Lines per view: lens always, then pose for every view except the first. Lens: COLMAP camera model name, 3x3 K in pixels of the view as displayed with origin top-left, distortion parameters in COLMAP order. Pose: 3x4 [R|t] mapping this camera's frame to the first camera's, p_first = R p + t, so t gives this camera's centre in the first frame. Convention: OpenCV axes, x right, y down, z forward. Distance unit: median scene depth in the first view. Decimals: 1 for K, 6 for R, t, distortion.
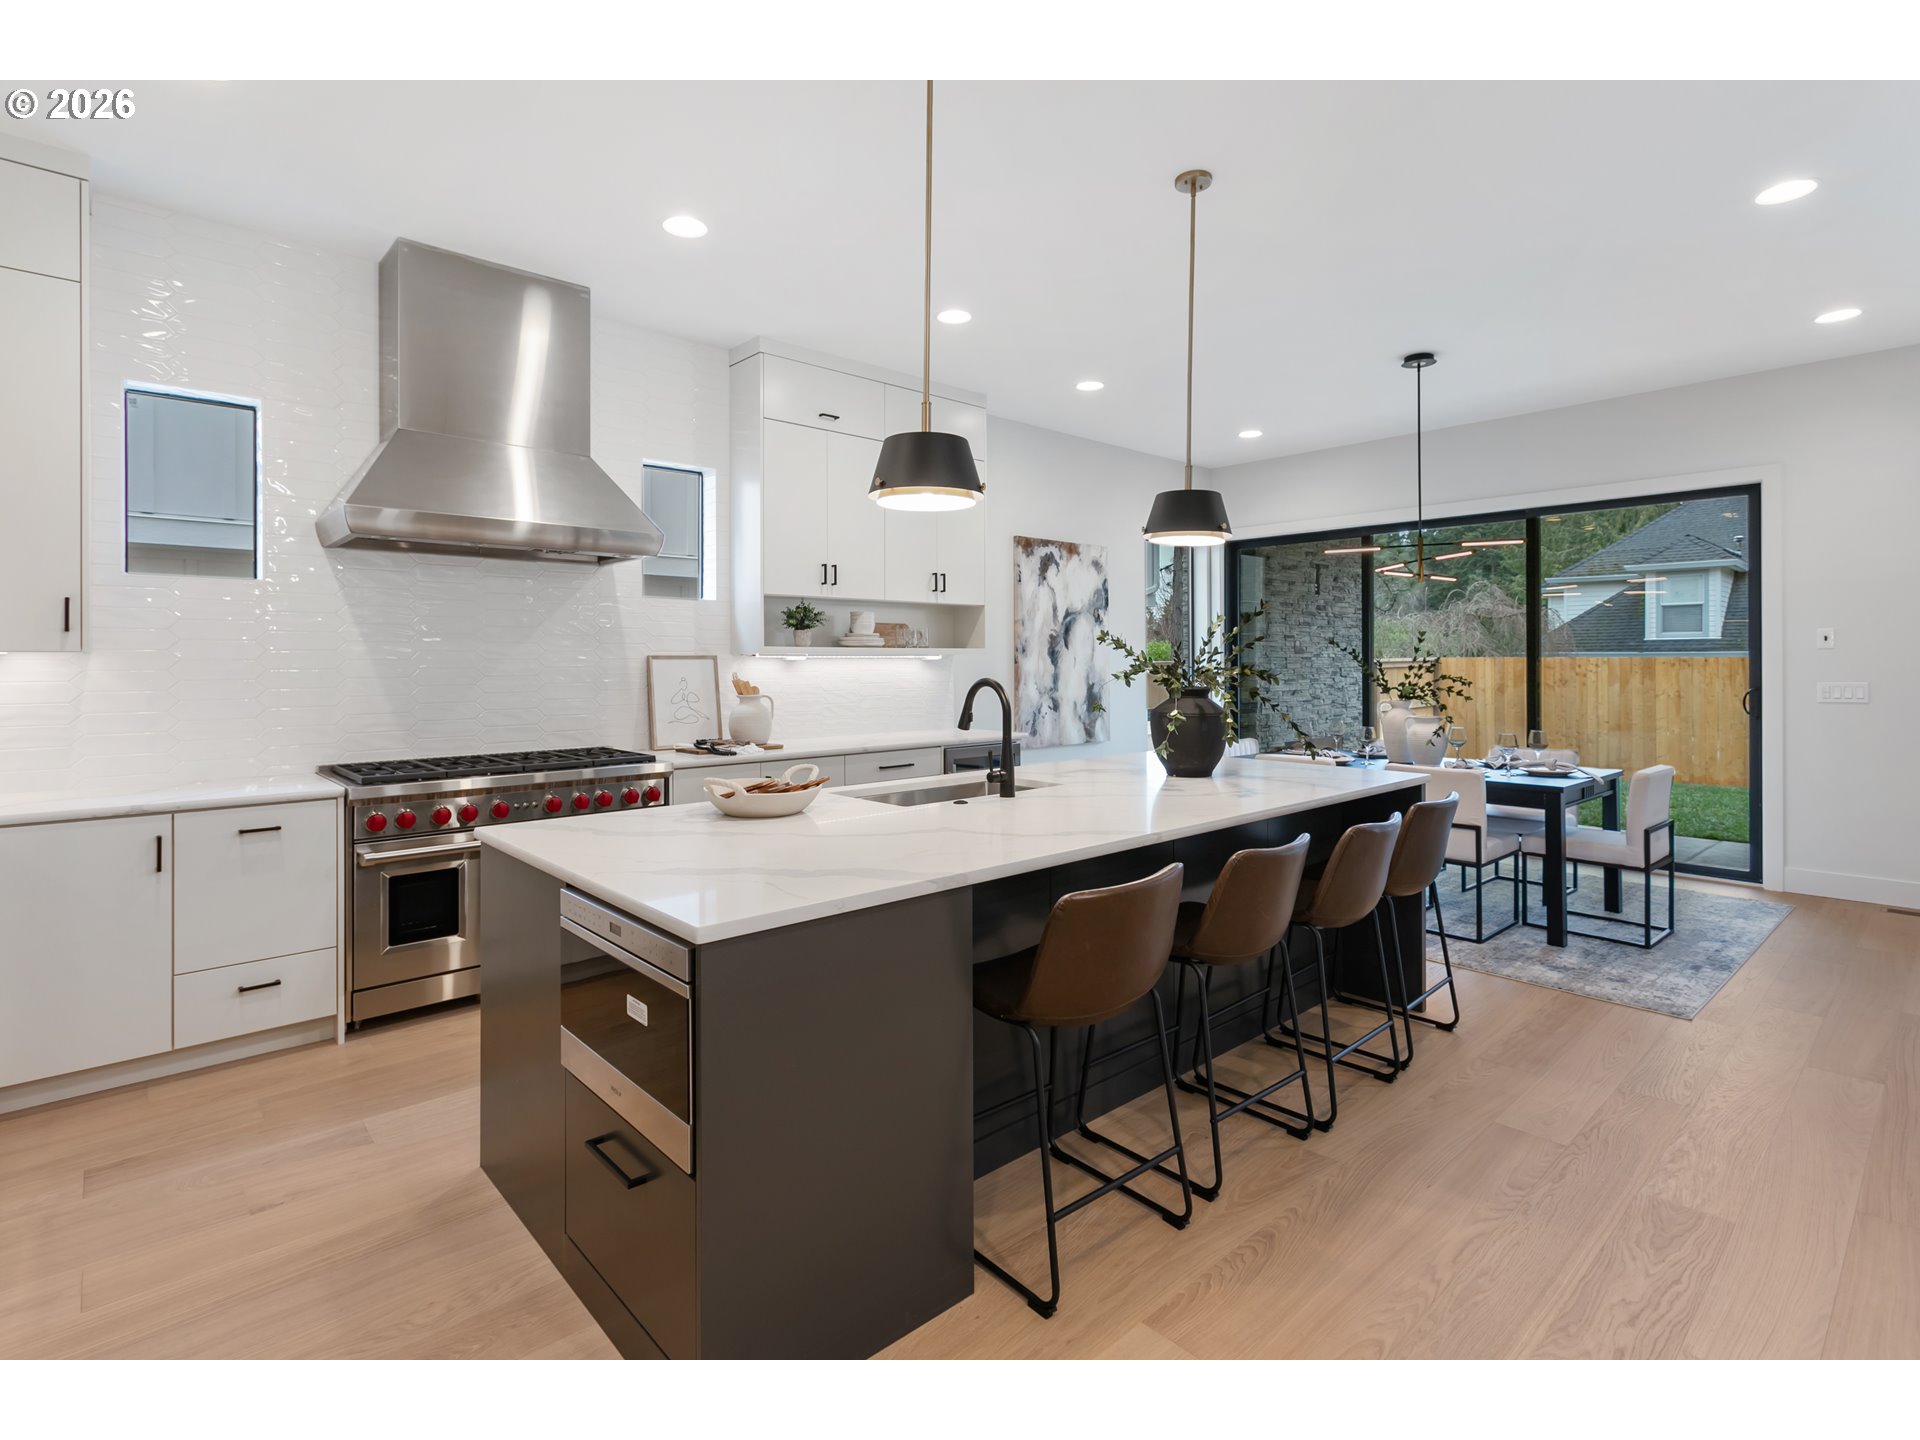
lens RADIAL K [[956.1, 0, 954.0], [0, 956.1, 659.5], [0, 0, 1]] dist [0.002200, 0.000421]
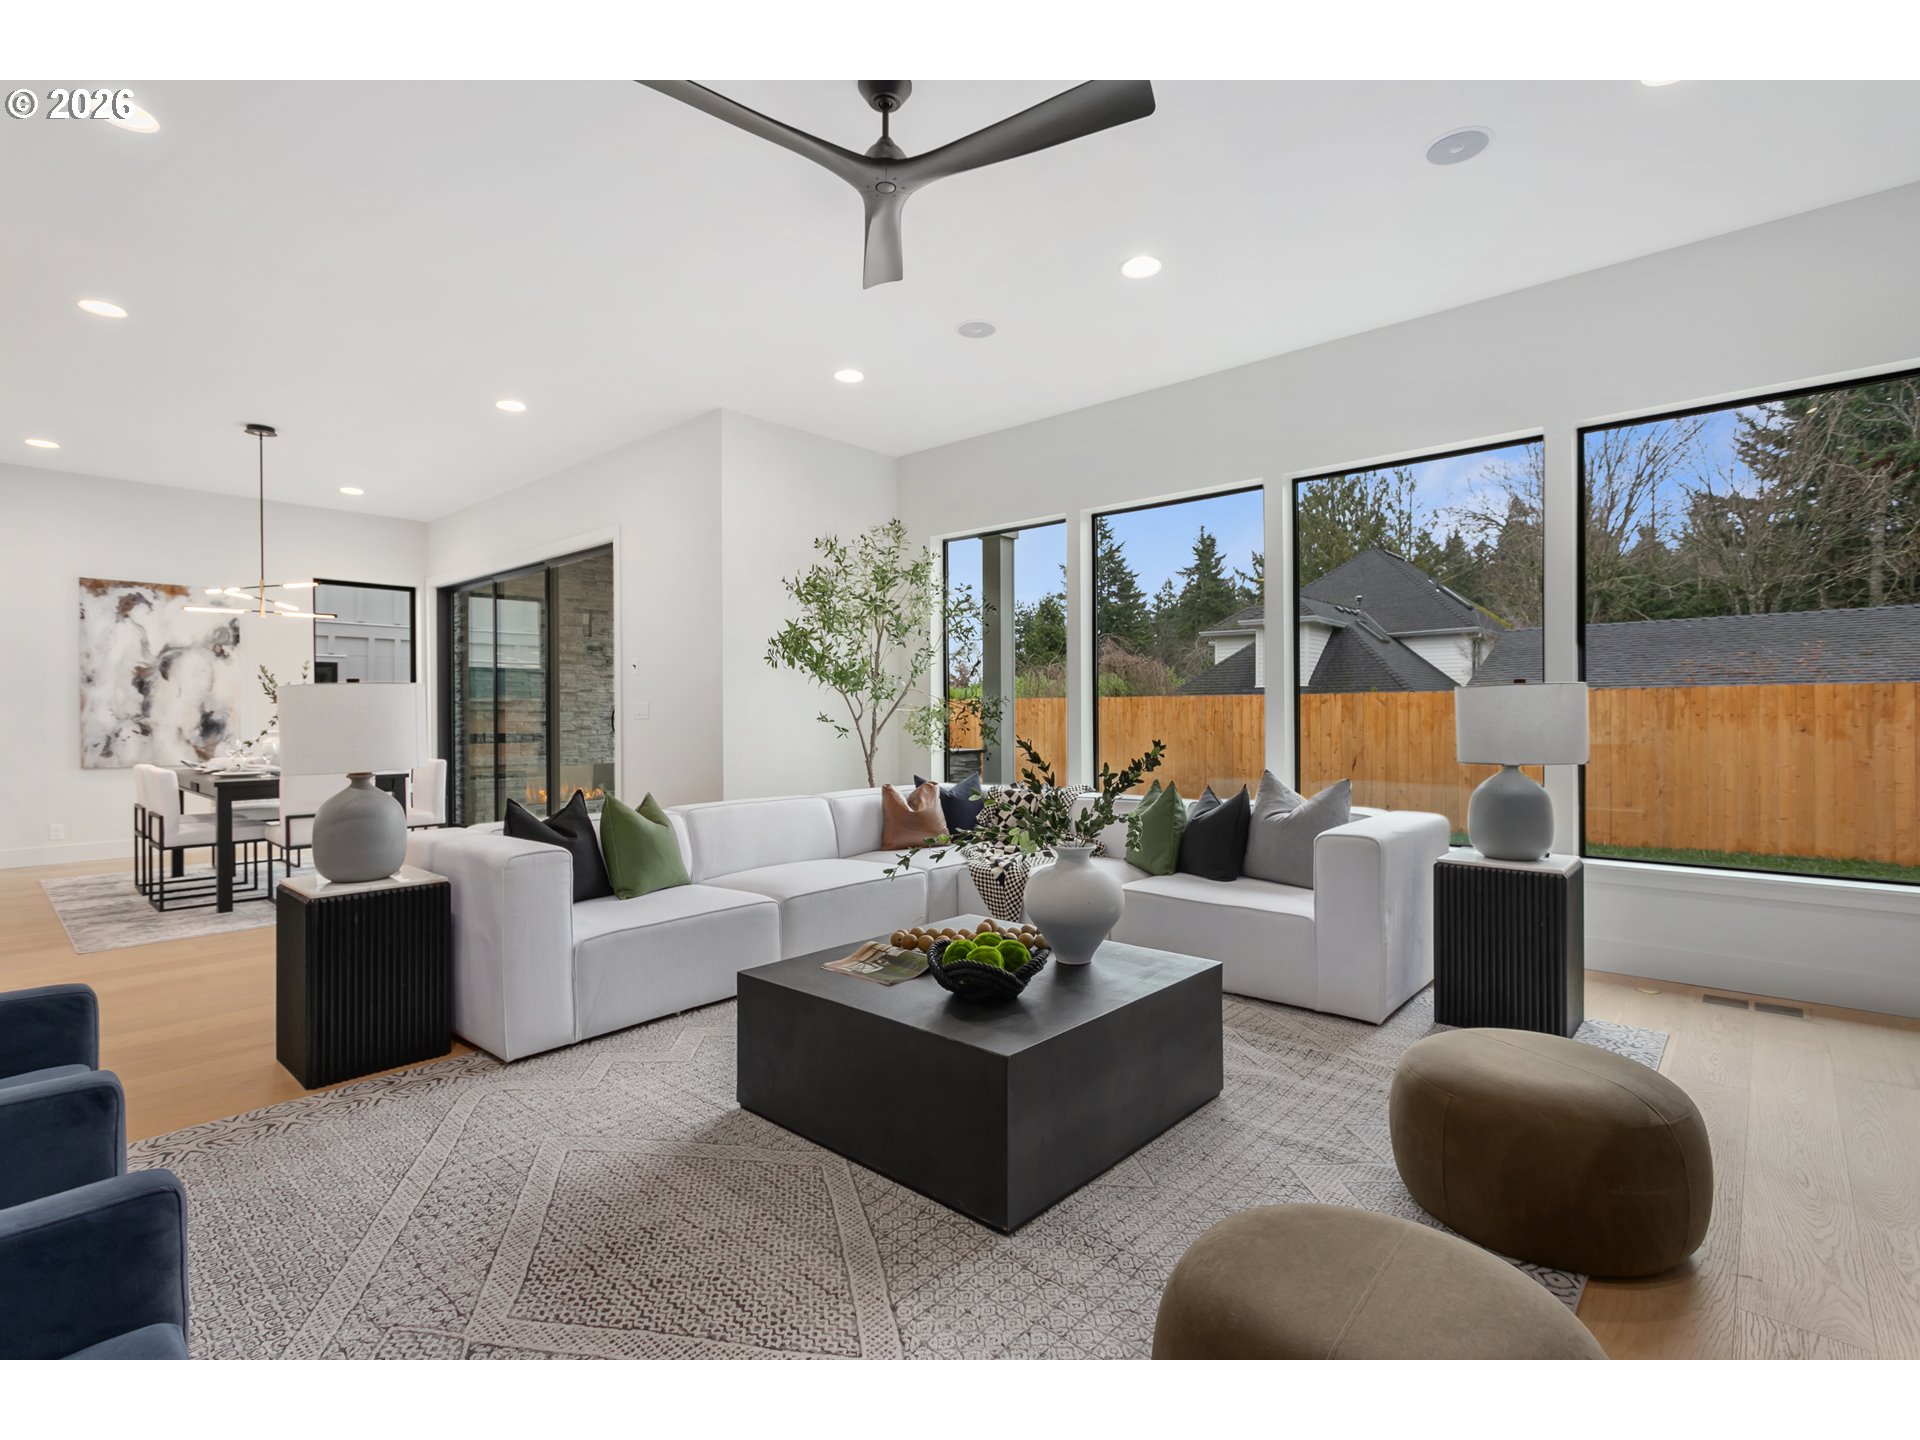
lens RADIAL K [[939.9, 0, 960.0], [0, 939.9, 720.0], [0, 0, 1]] dist [0.000830, 0.000341]
pose [[0.994532, -0.003257, 0.104385, 1.084729], [0.002468, 0.999967, 0.007692, 0.034699], [-0.104406, -0.007392, 0.994507, -0.223216]]
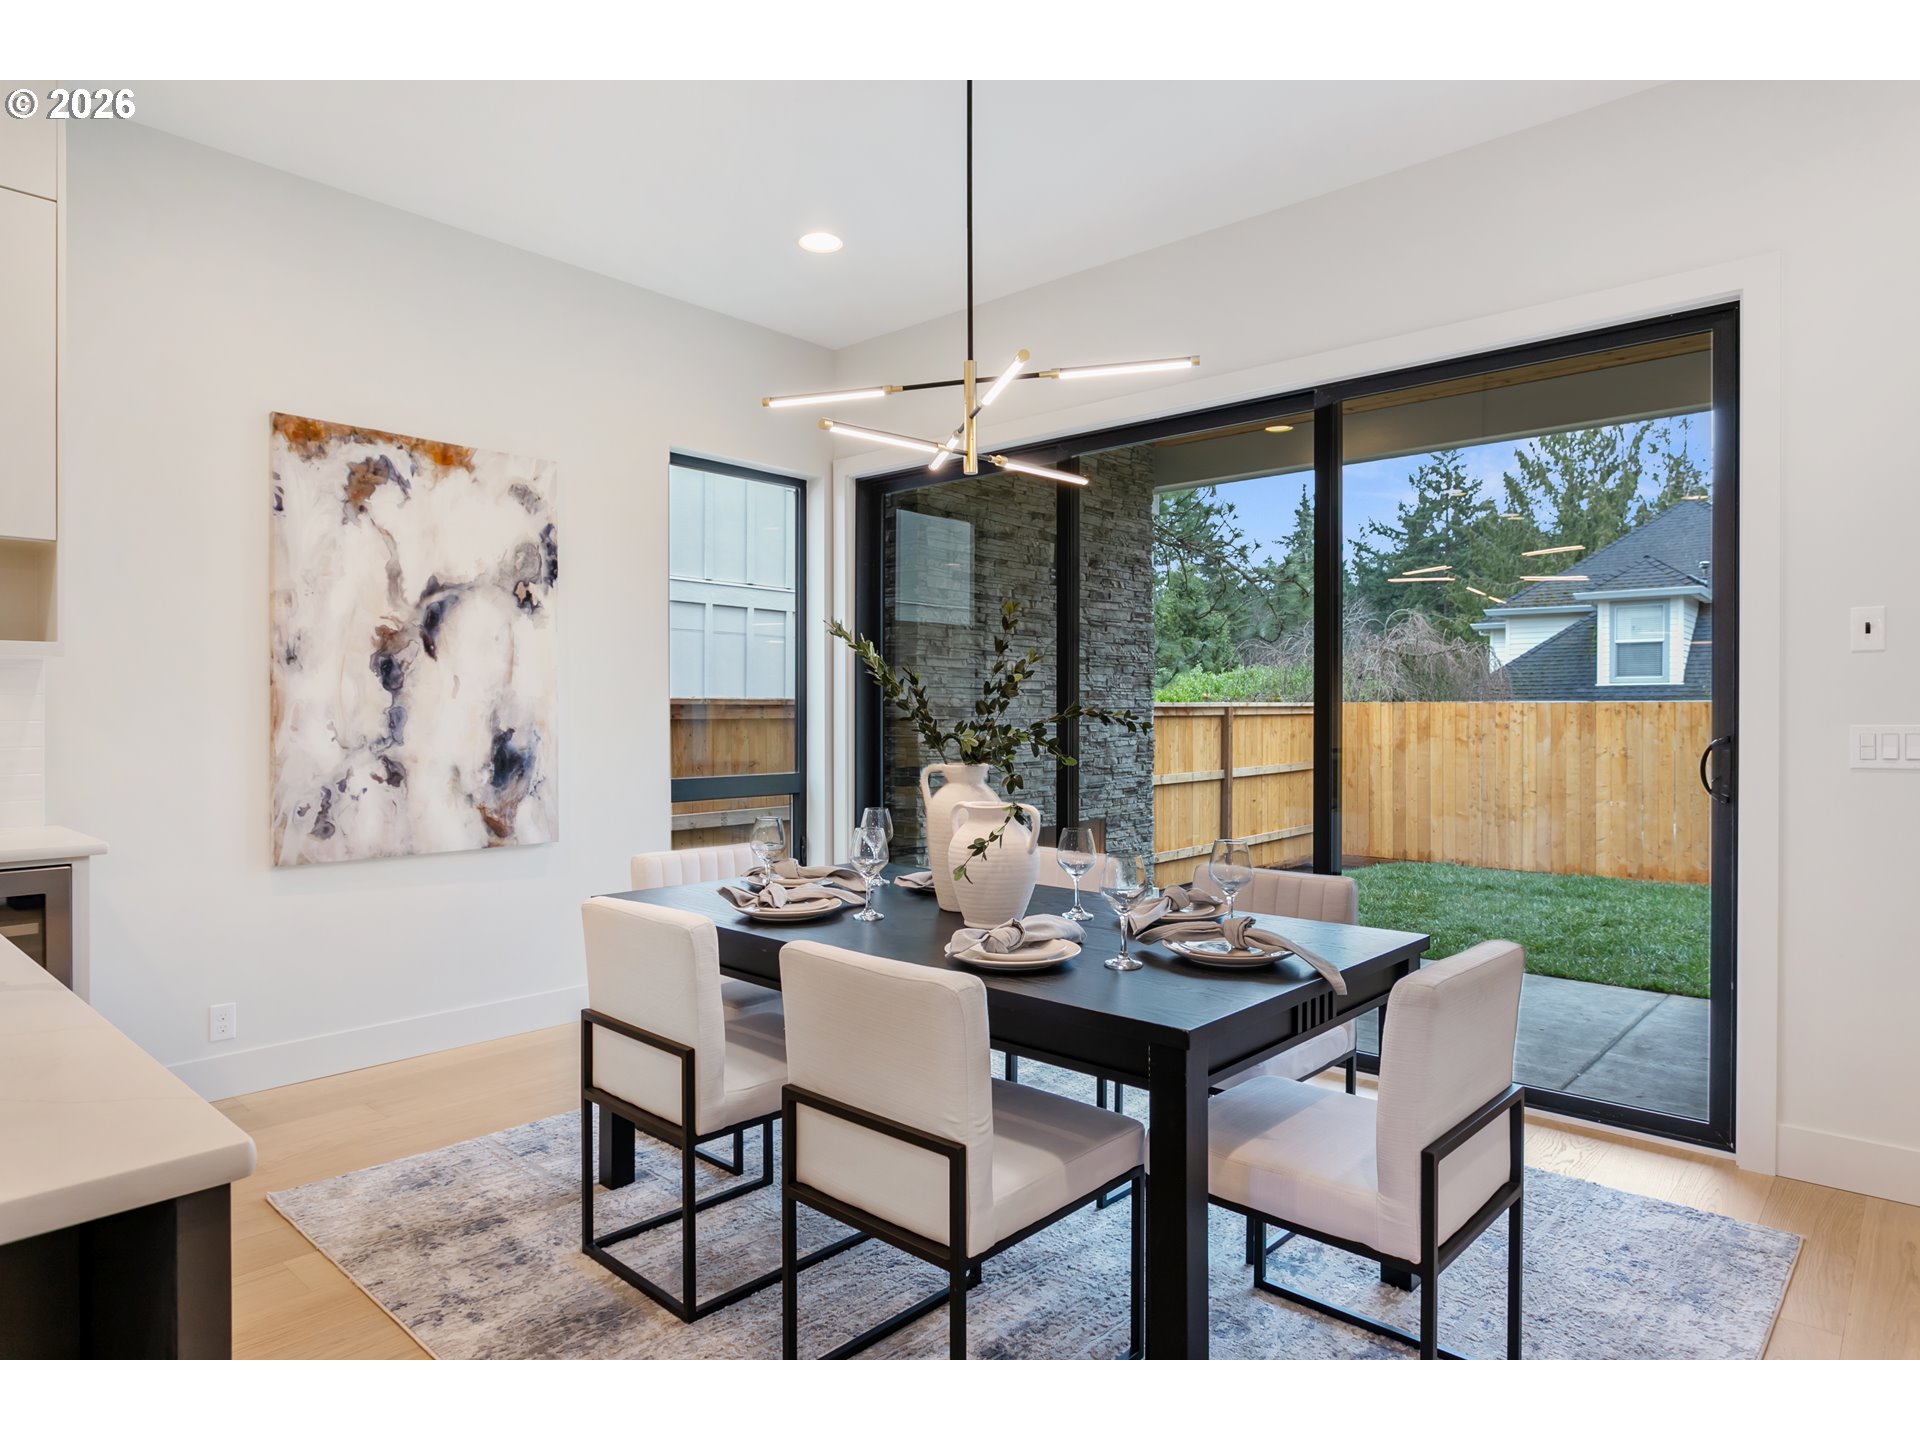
lens RADIAL K [[1133.3, 0, 960.0], [0, 1133.3, 720.0], [0, 0, 1]] dist [-0.012101, -0.000057]
pose [[0.994714, 0.003878, 0.102611, 0.384615], [-0.004586, 0.999967, 0.006667, 0.018162], [-0.102582, -0.007103, 0.994699, 0.462329]]
